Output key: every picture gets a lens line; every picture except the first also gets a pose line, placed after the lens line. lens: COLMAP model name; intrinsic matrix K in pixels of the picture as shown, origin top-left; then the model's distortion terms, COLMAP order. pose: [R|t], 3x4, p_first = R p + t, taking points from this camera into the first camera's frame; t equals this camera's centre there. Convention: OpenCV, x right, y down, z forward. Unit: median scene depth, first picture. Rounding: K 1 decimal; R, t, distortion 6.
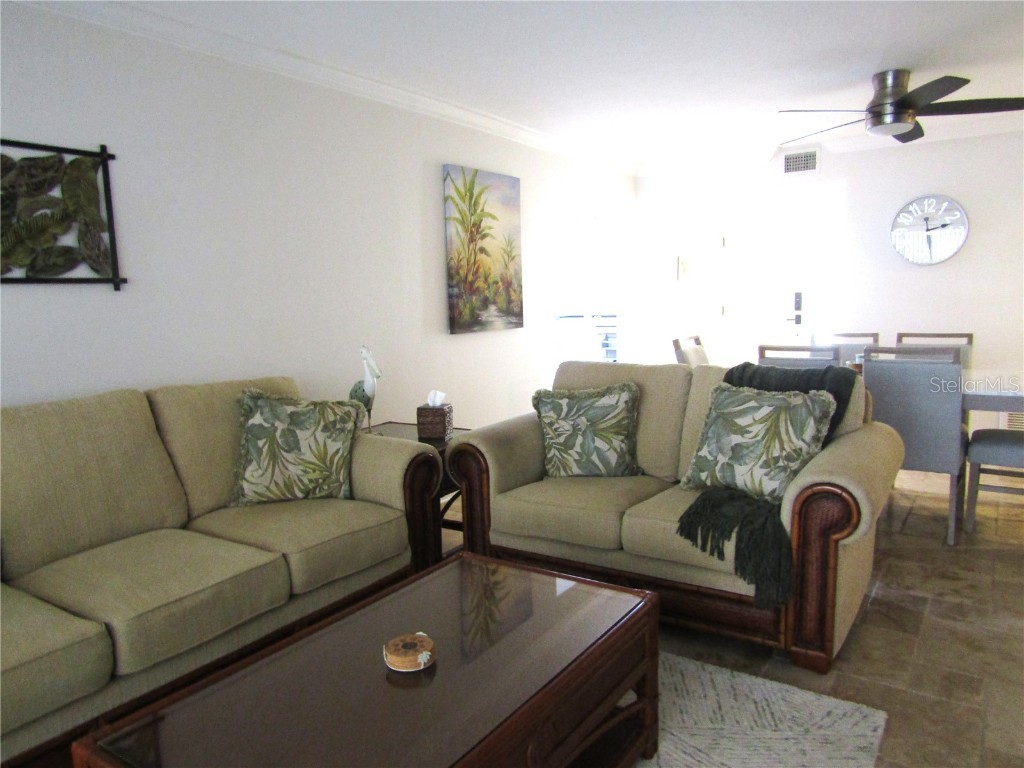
lens RADIAL K [[733.7, 0, 504.8], [0, 733.7, 388.2], [0, 0, 1]] dist [-0.003056, -0.001762]
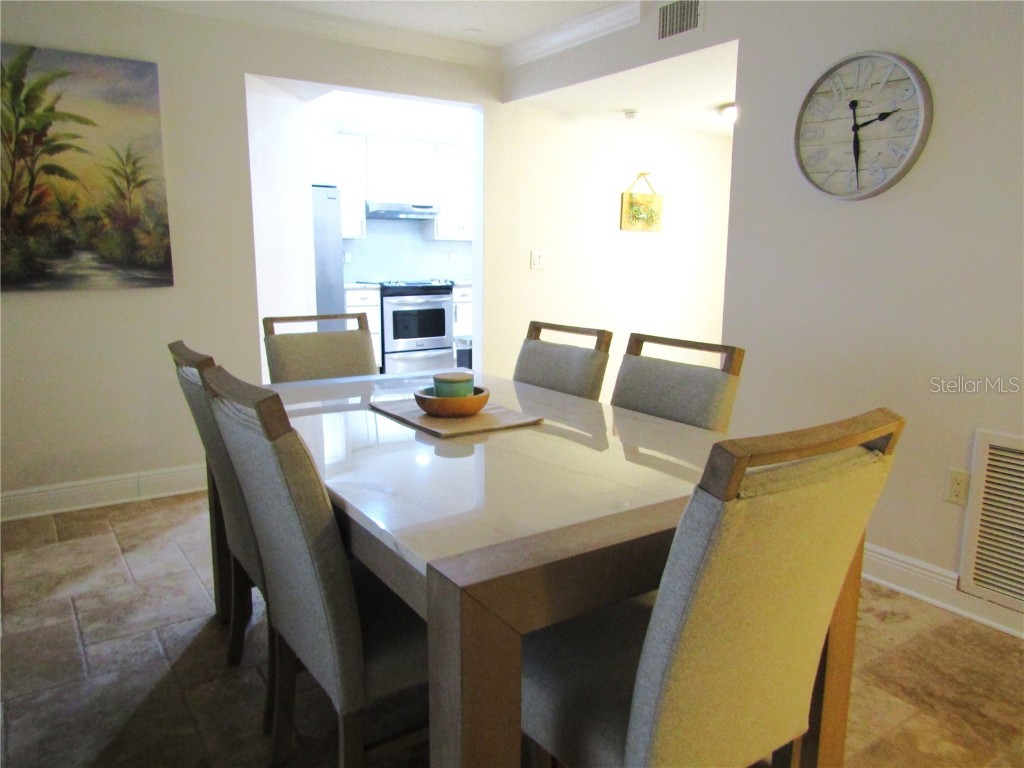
lens RADIAL K [[733.7, 0, 520.1], [0, 733.7, 386.0], [0, 0, 1]] dist [-0.003056, -0.001762]
pose [[0.933896, 0.092702, -0.345319, 0.617423], [-0.072131, 0.994794, 0.071982, -0.067627], [0.350194, -0.042316, 0.935721, 0.500217]]
